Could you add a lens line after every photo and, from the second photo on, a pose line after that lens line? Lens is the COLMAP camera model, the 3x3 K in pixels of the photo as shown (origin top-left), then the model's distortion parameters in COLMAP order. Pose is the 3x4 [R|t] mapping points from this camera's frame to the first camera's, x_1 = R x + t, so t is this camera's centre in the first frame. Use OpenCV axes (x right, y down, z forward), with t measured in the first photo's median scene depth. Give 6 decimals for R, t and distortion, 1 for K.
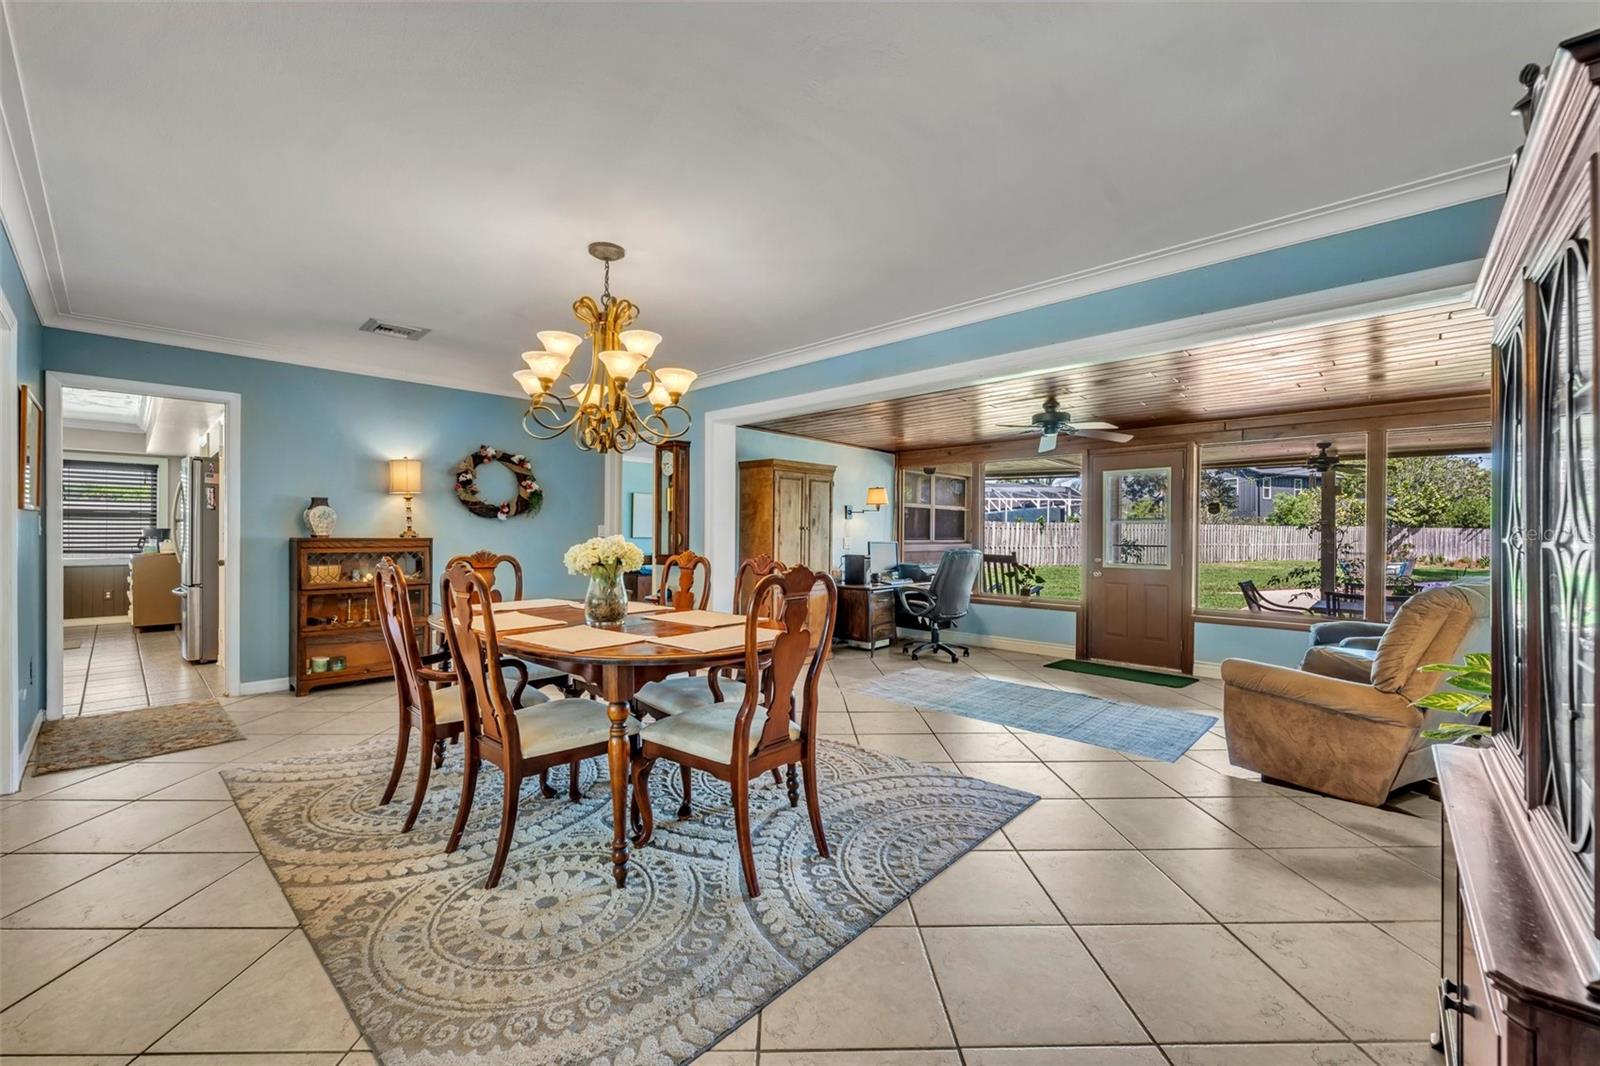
lens RADIAL K [[650.1, 0, 796.6], [0, 650.1, 536.3], [0, 0, 1]] dist [-0.001632, -0.000076]
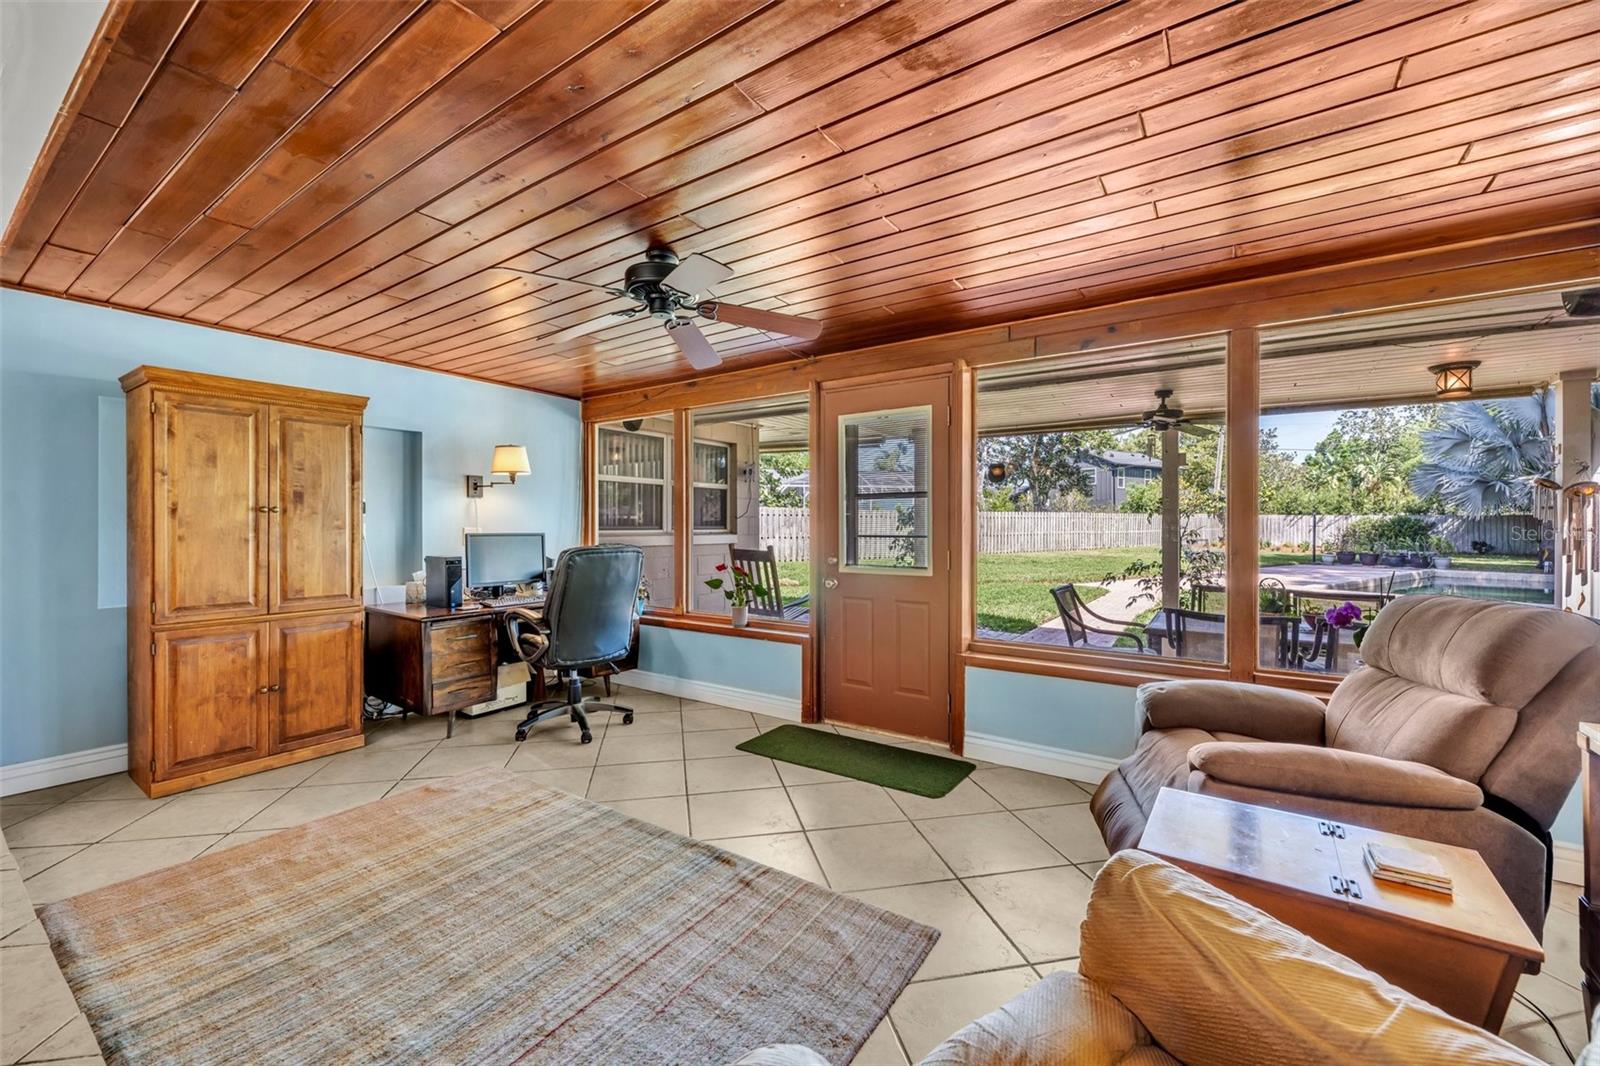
lens RADIAL K [[650.1, 0, 795.0], [0, 650.1, 527.2], [0, 0, 1]] dist [-0.001632, -0.000076]
pose [[0.987514, -0.007575, 0.157352, 0.255891], [0.007548, 0.999971, 0.000770, 0.003557], [-0.157353, 0.000428, 0.987542, 0.307503]]
